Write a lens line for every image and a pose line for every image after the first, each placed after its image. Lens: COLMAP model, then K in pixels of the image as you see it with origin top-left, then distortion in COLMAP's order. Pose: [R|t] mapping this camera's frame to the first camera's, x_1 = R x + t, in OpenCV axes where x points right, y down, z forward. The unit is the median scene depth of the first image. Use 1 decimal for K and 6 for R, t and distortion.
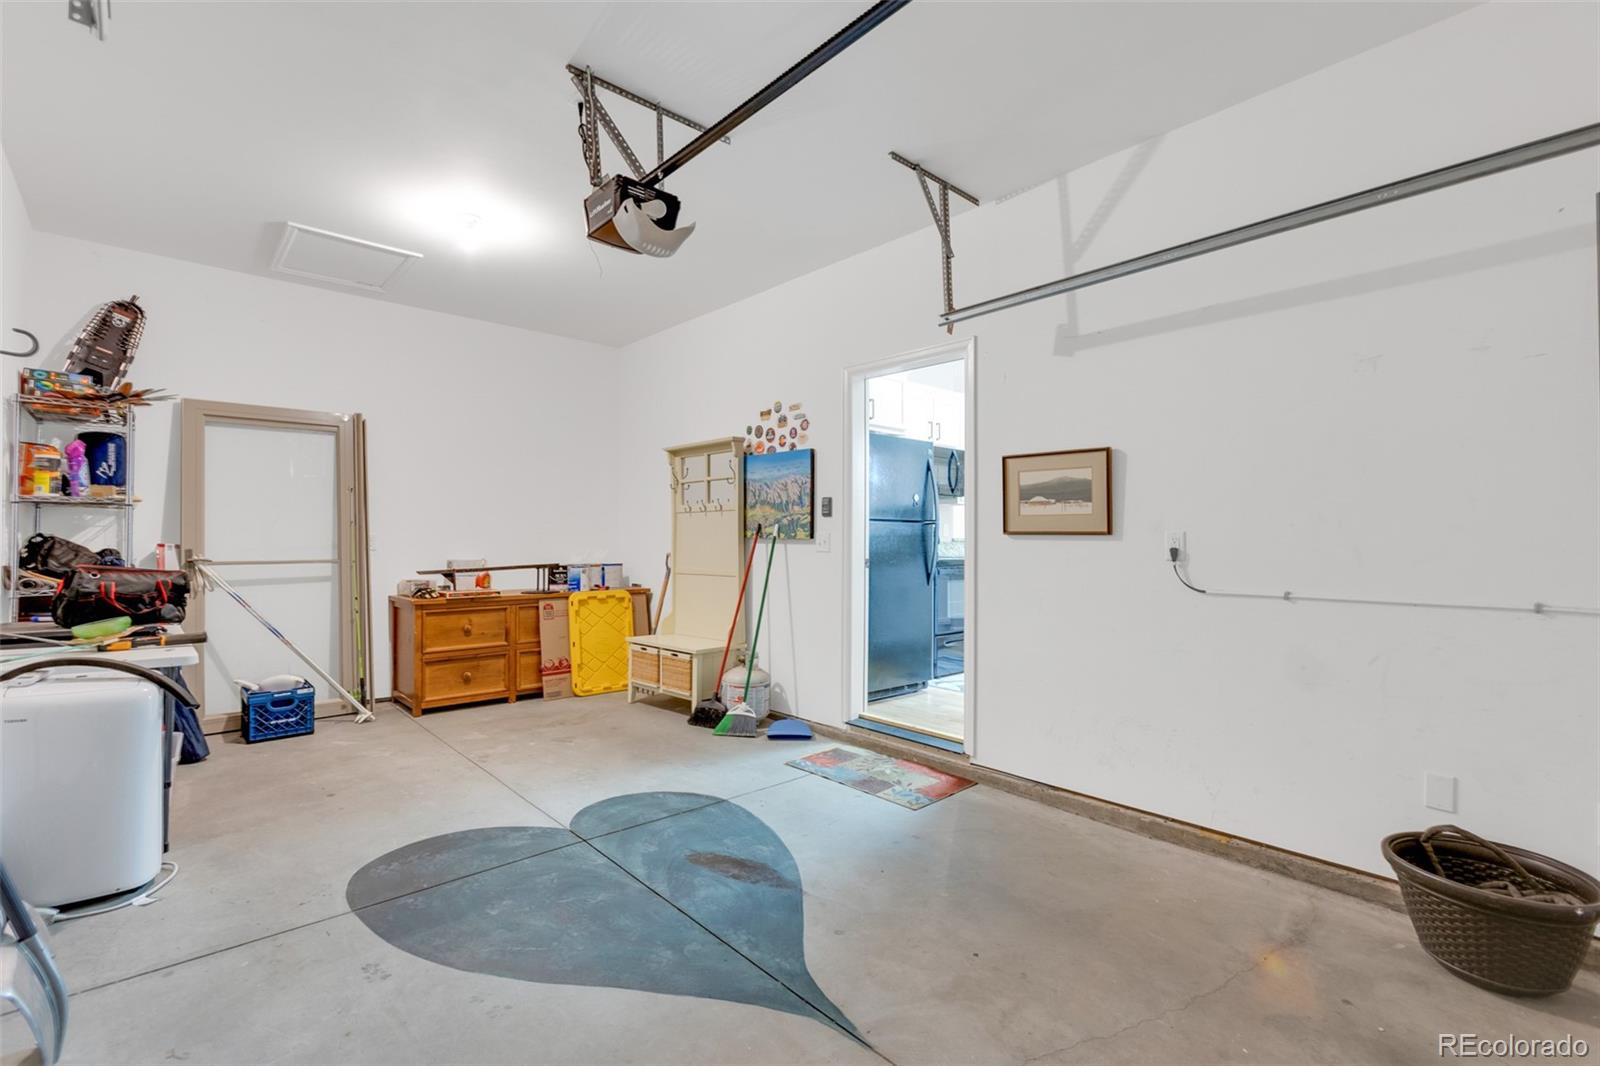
lens RADIAL K [[723.4, 0, 784.2], [0, 723.4, 535.9], [0, 0, 1]] dist [-0.001485, 0.000812]
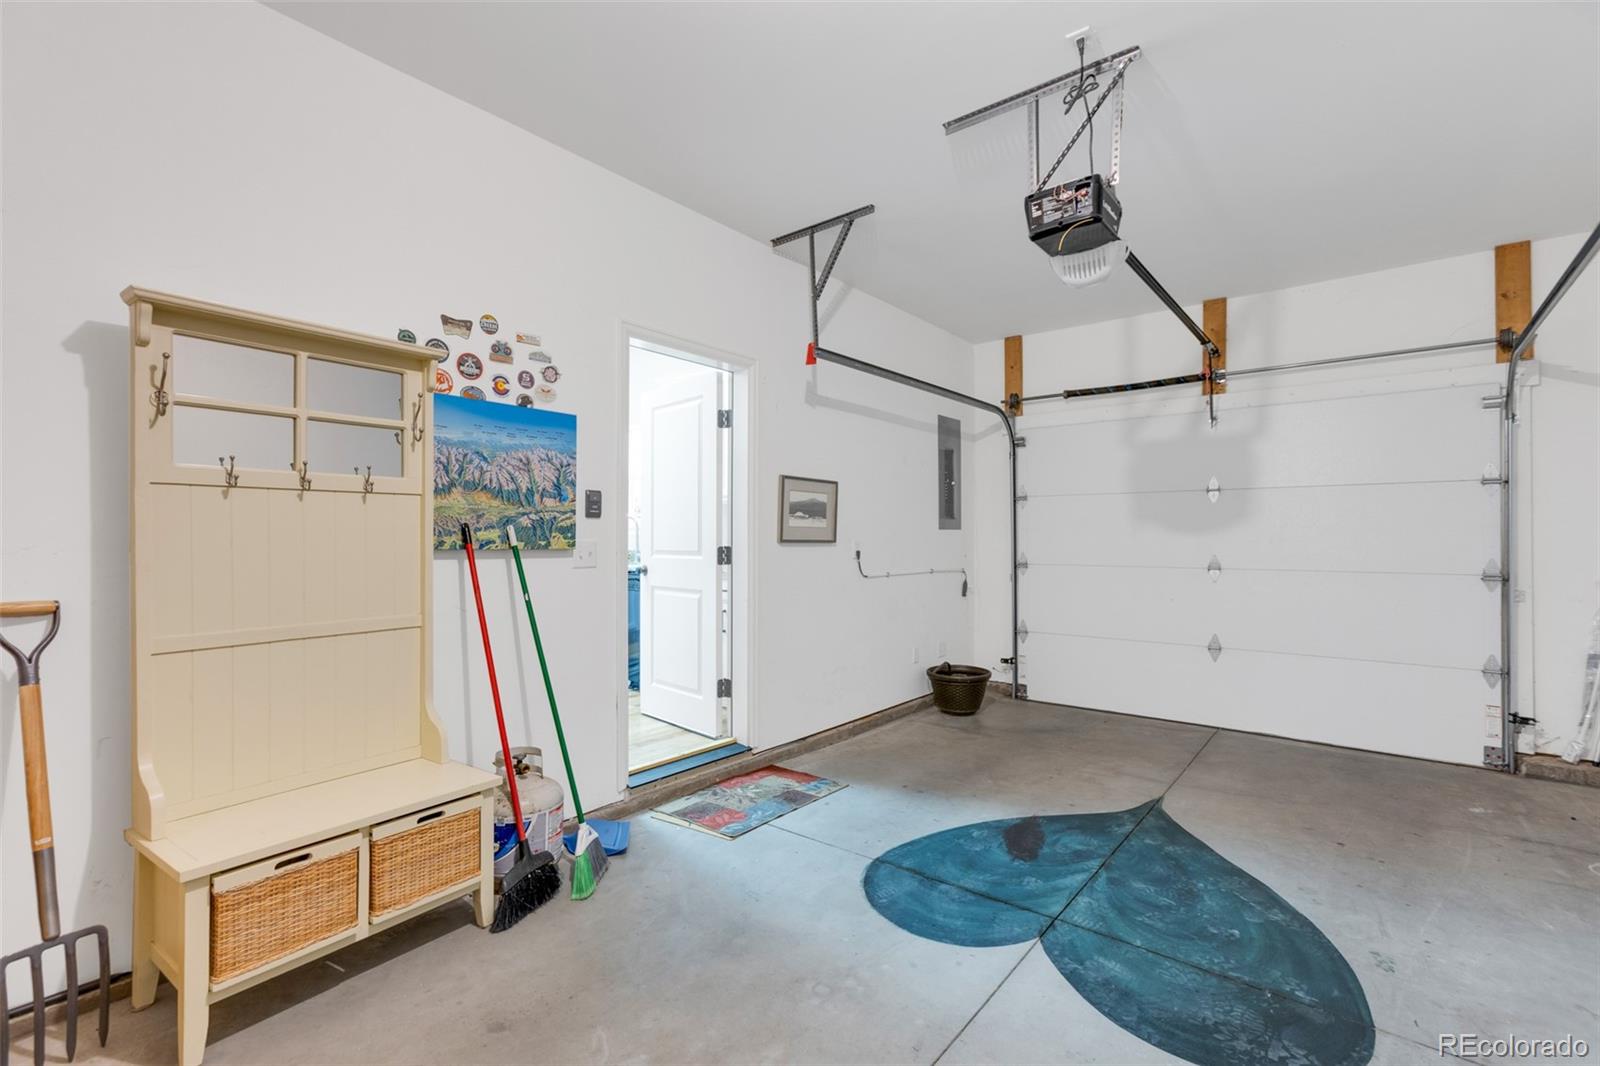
lens RADIAL K [[723.4, 0, 784.2], [0, 723.4, 535.9], [0, 0, 1]] dist [-0.001485, 0.000812]
pose [[-0.159980, 0.002901, 0.987116, -0.845222], [-0.001274, 0.999994, -0.003145, -0.008349], [-0.987119, -0.001760, -0.159976, 1.169772]]
